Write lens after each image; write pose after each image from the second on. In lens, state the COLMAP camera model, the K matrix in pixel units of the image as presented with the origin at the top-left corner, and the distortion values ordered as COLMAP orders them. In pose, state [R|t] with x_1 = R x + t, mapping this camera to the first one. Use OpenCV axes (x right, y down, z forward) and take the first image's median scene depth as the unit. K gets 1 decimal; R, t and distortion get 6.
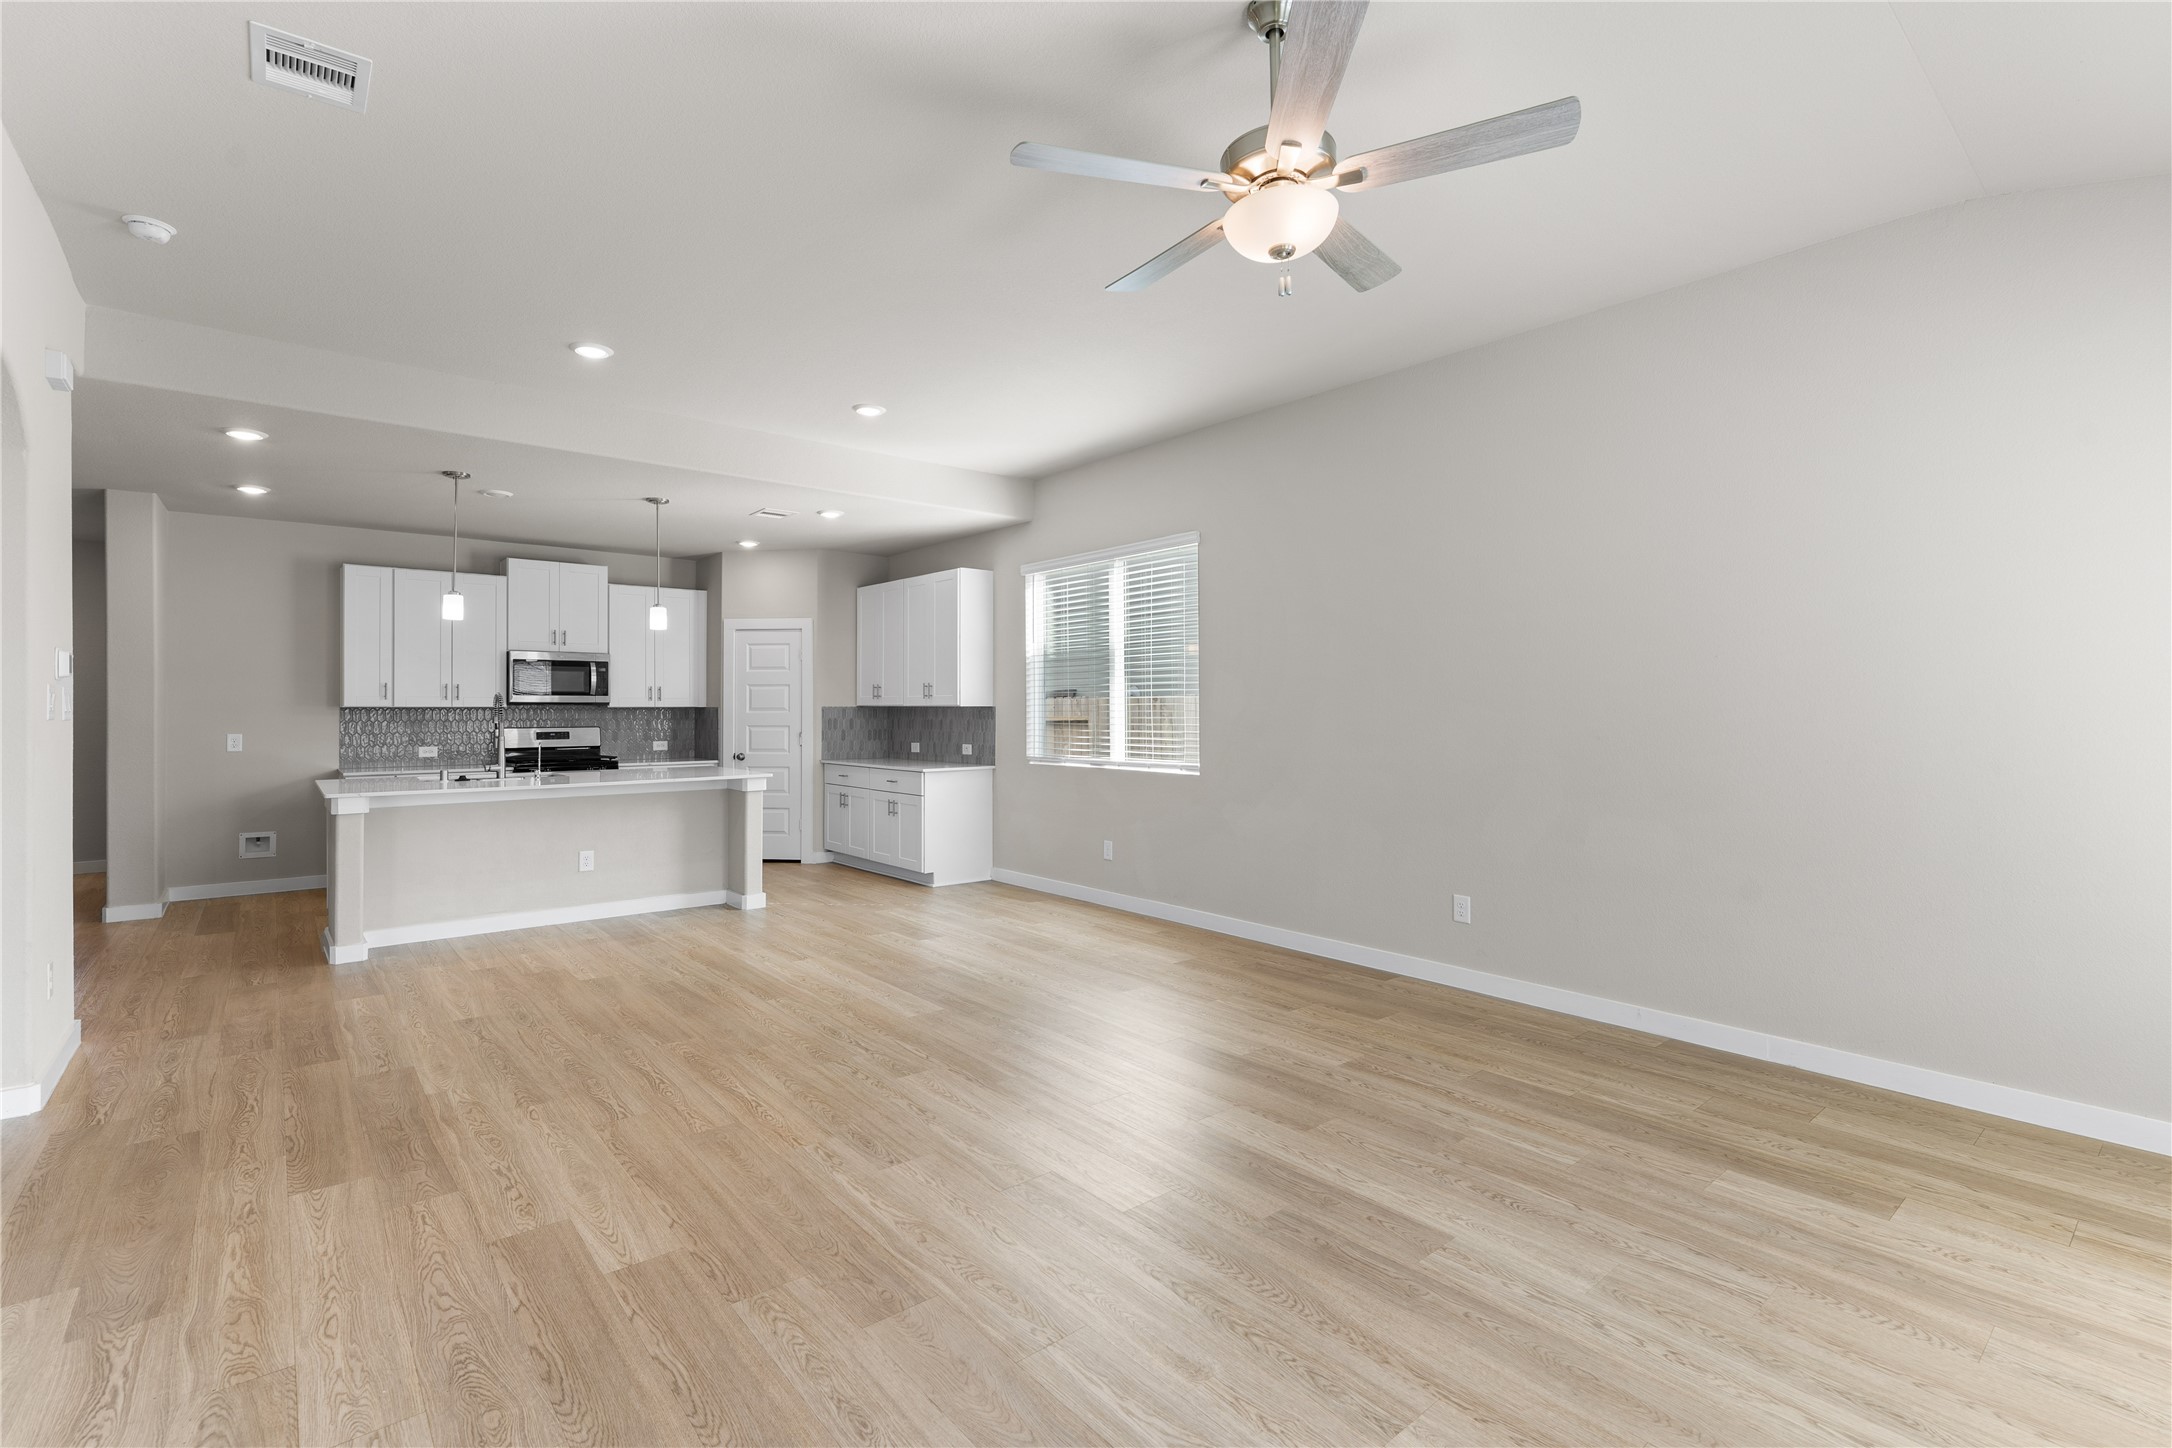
lens RADIAL K [[982.4, 0, 1081.3], [0, 982.4, 710.2], [0, 0, 1]] dist [-0.000146, 0.000123]
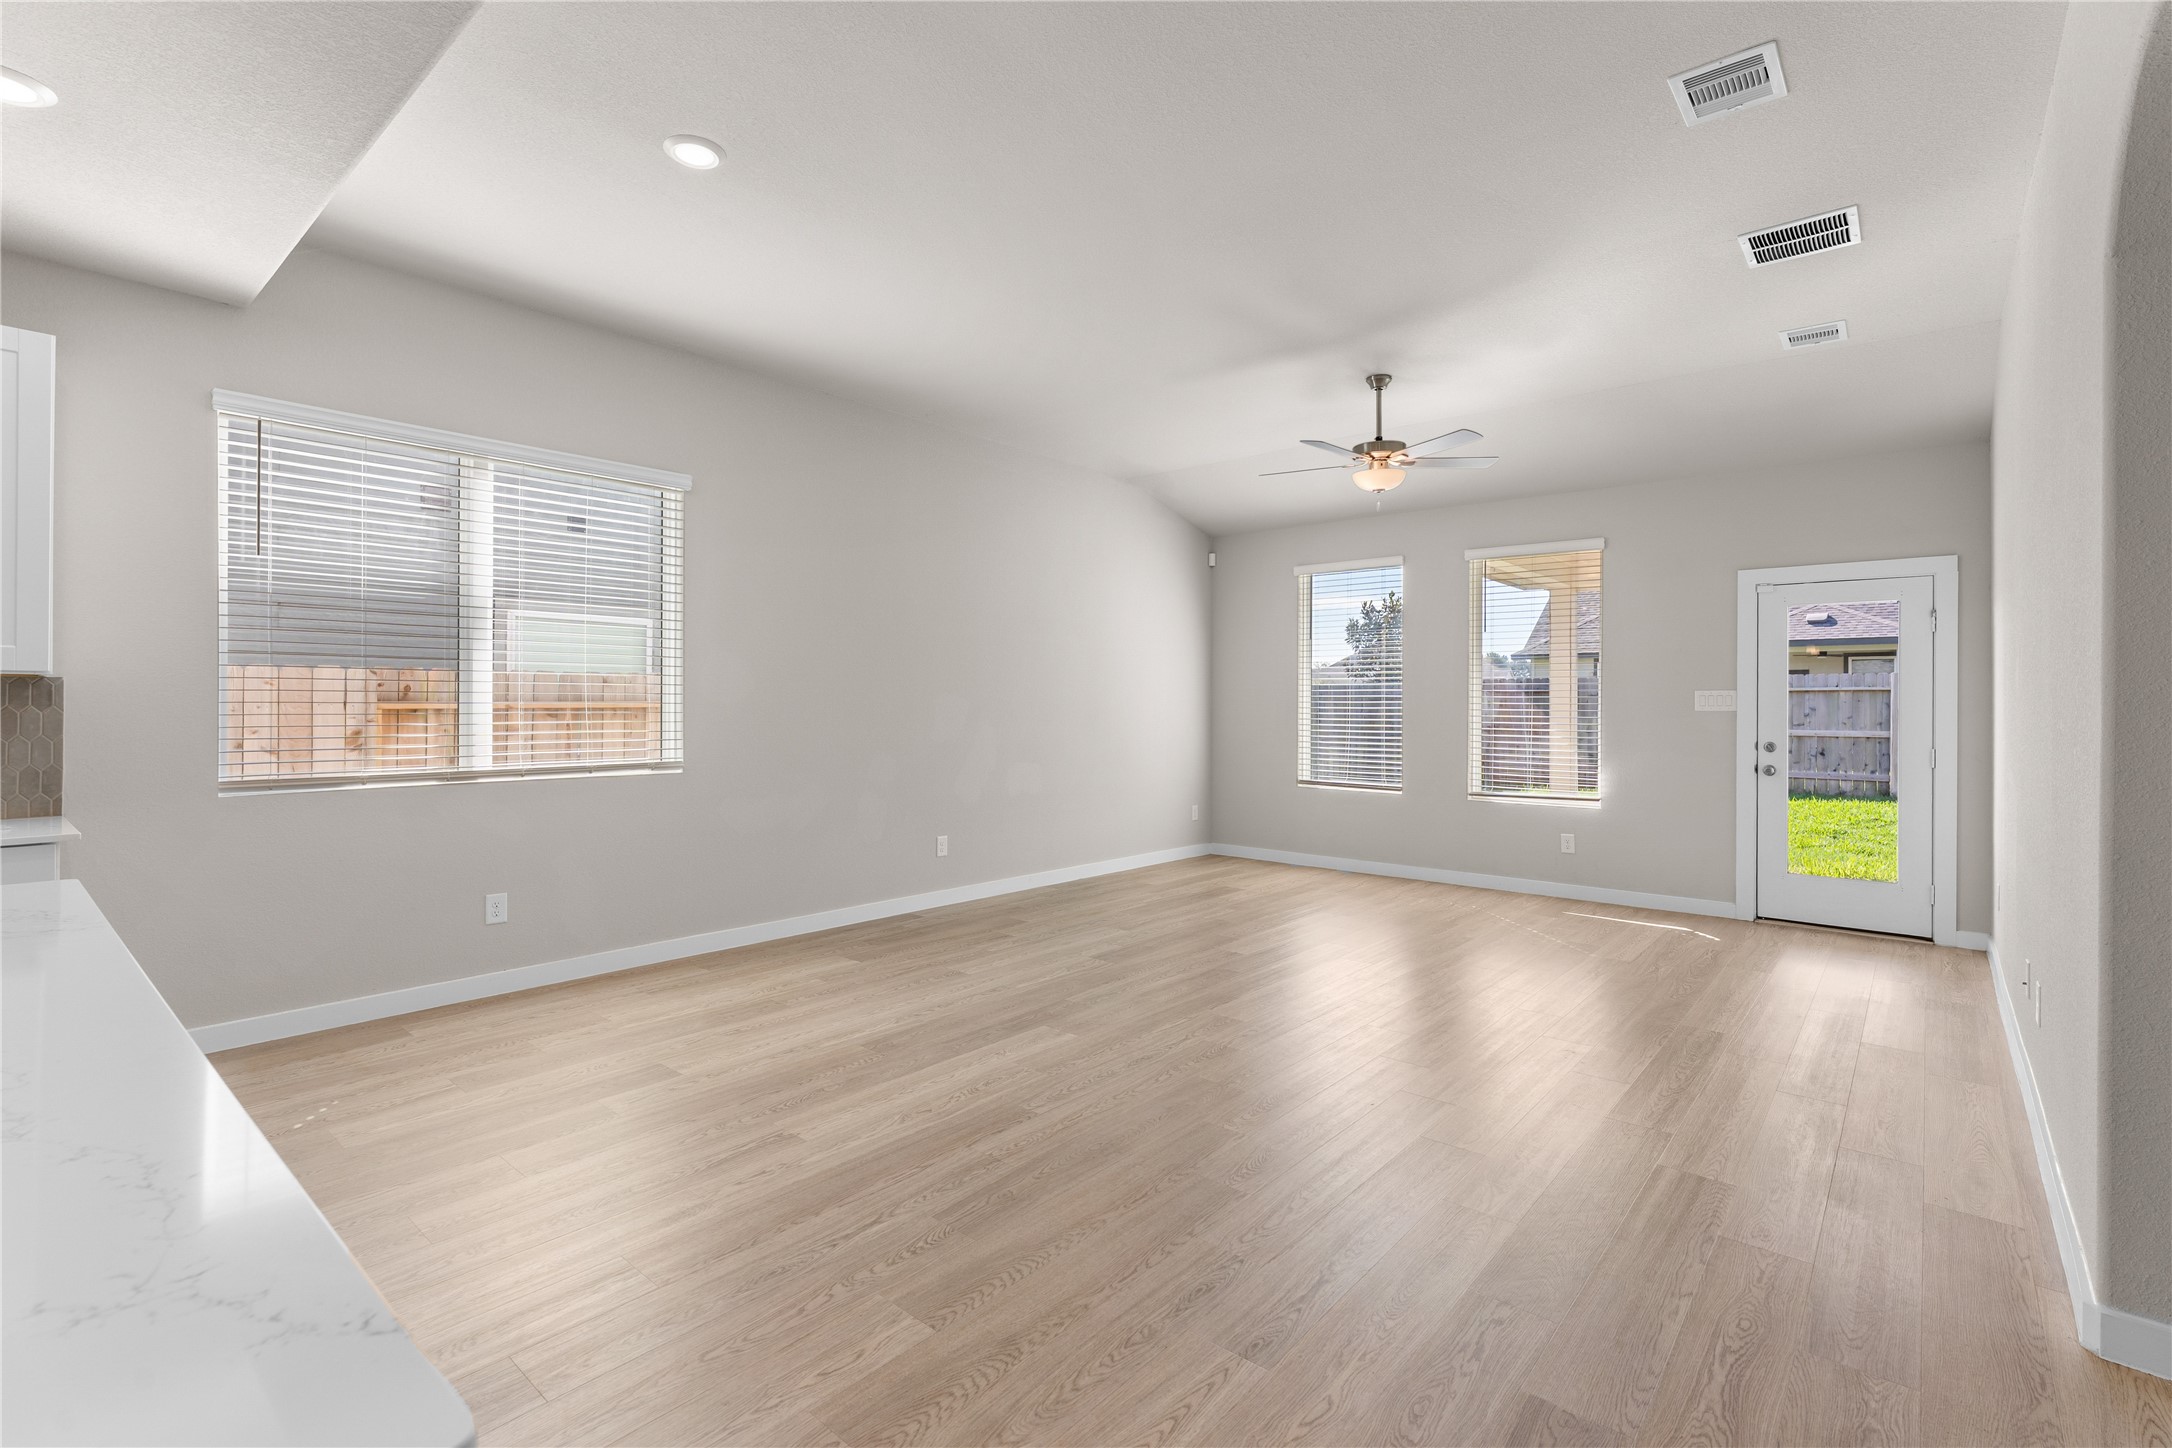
lens RADIAL K [[984.0, 0, 1081.0], [0, 984.0, 702.1], [0, 0, 1]] dist [0.000749, 0.001149]
pose [[-0.165766, 0.002287, 0.986162, -0.594133], [-0.004571, 0.999985, -0.003087, 0.006771], [-0.986154, -0.005020, -0.165753, 0.644285]]
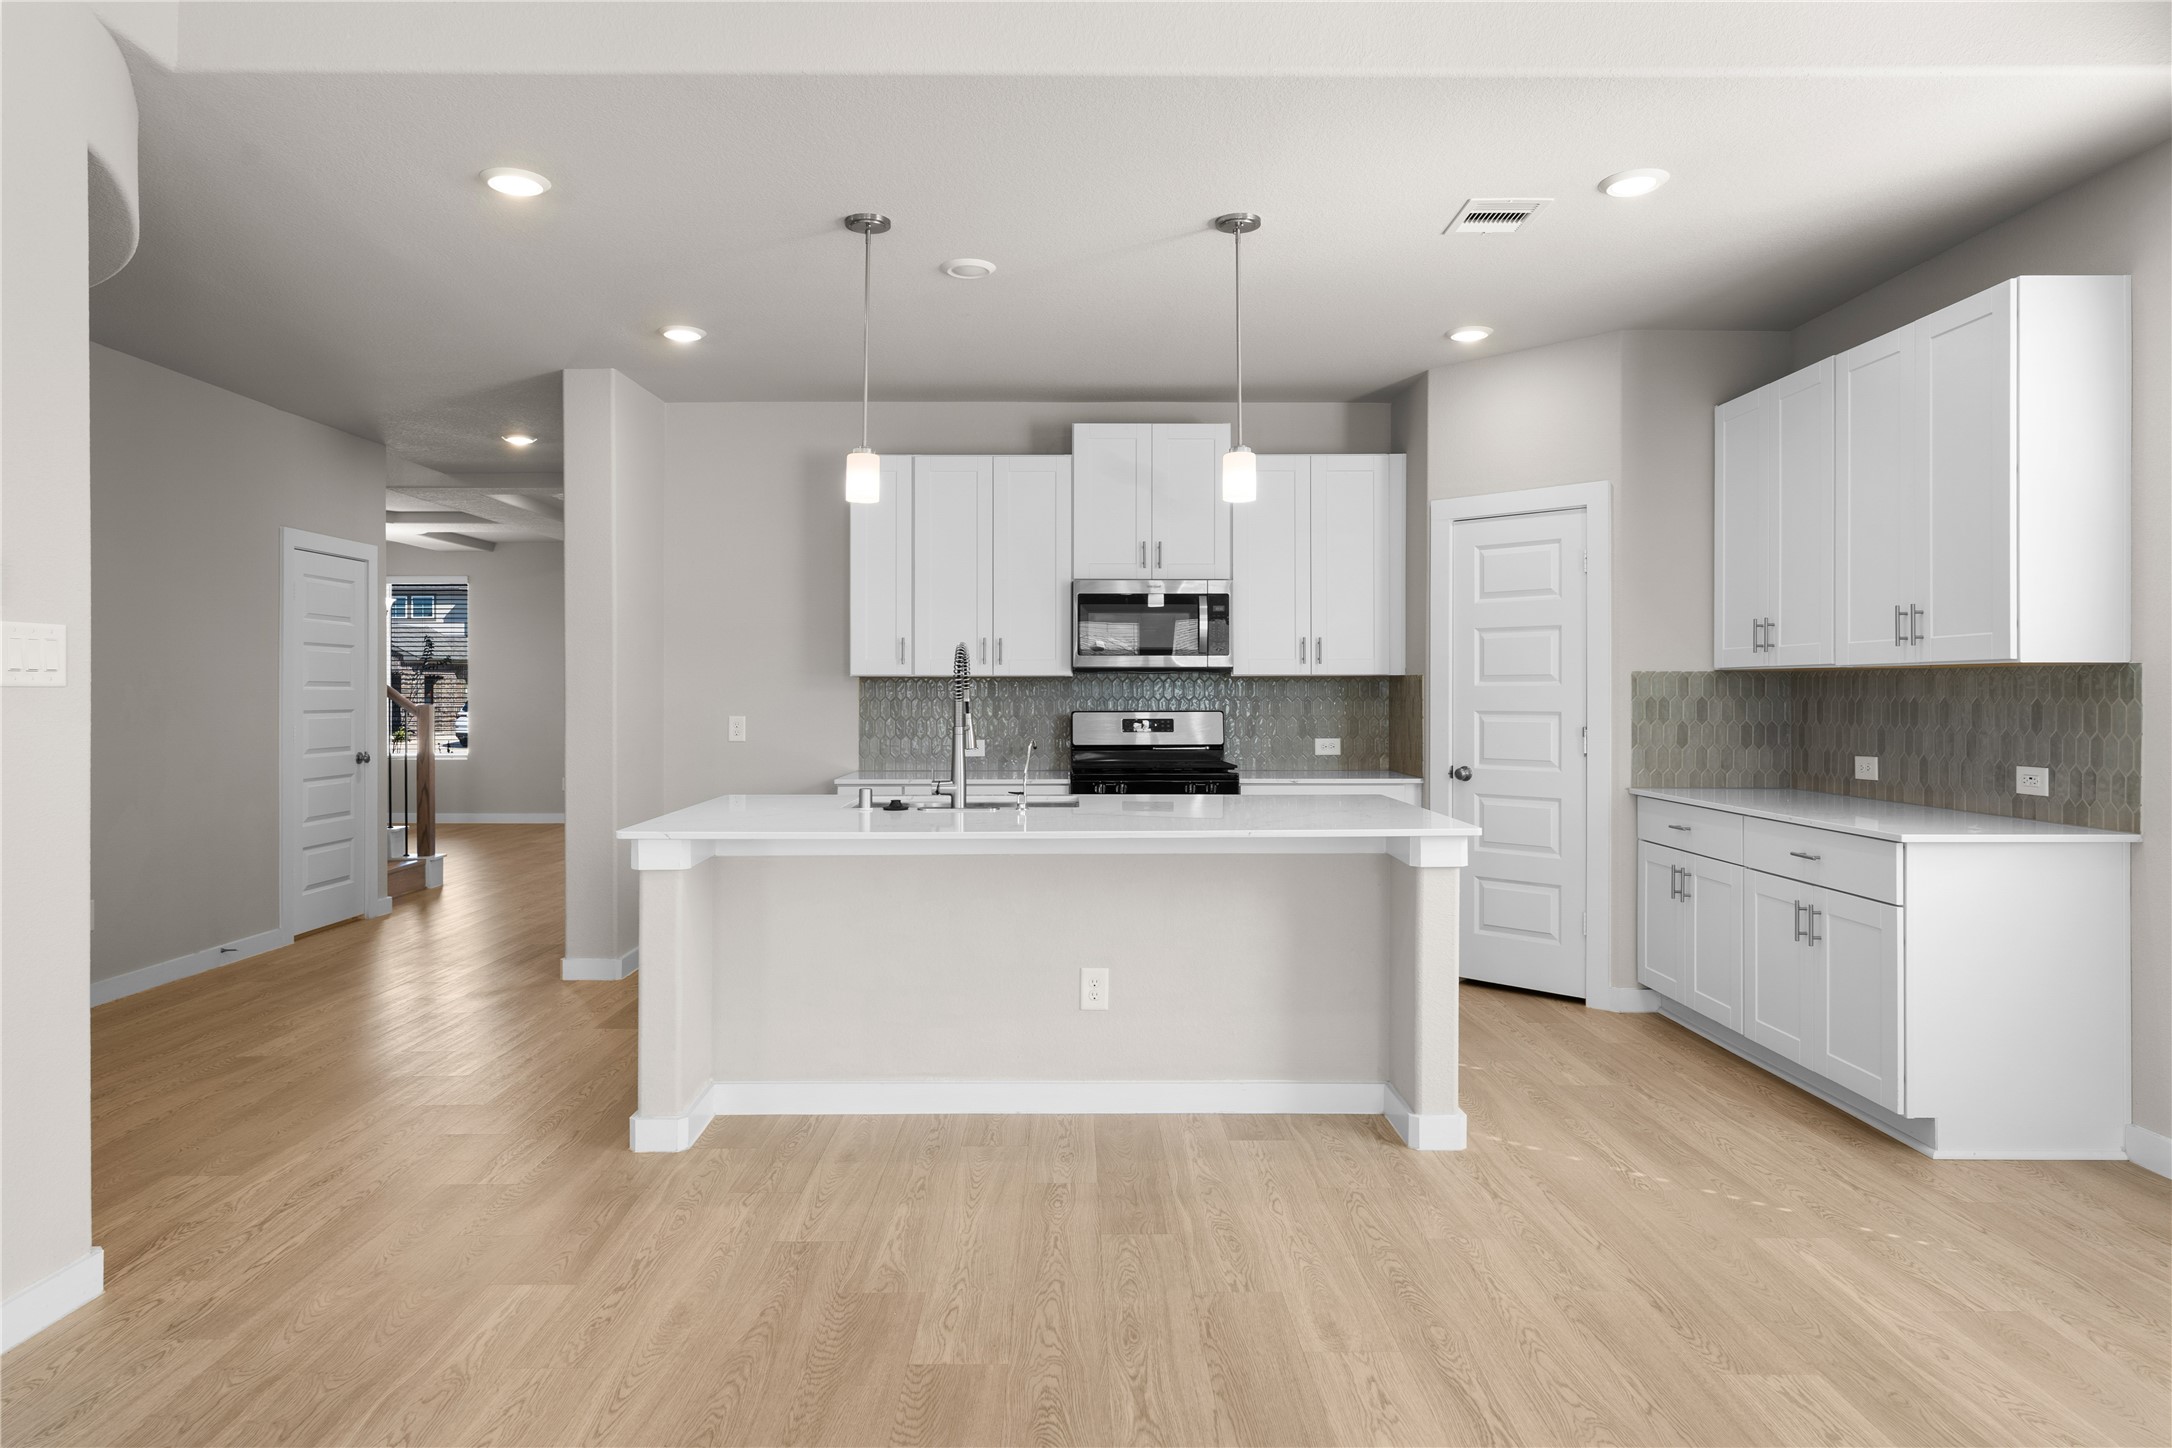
lens RADIAL K [[1322.1, 0, 1073.2], [0, 1322.1, 688.1], [0, 0, 1]] dist [0.000988, 0.000293]
pose [[0.771167, -0.002032, -0.636630, -0.082151], [0.000197, 0.999996, -0.002953, 0.006657], [0.636633, 0.002152, 0.771164, 0.407476]]
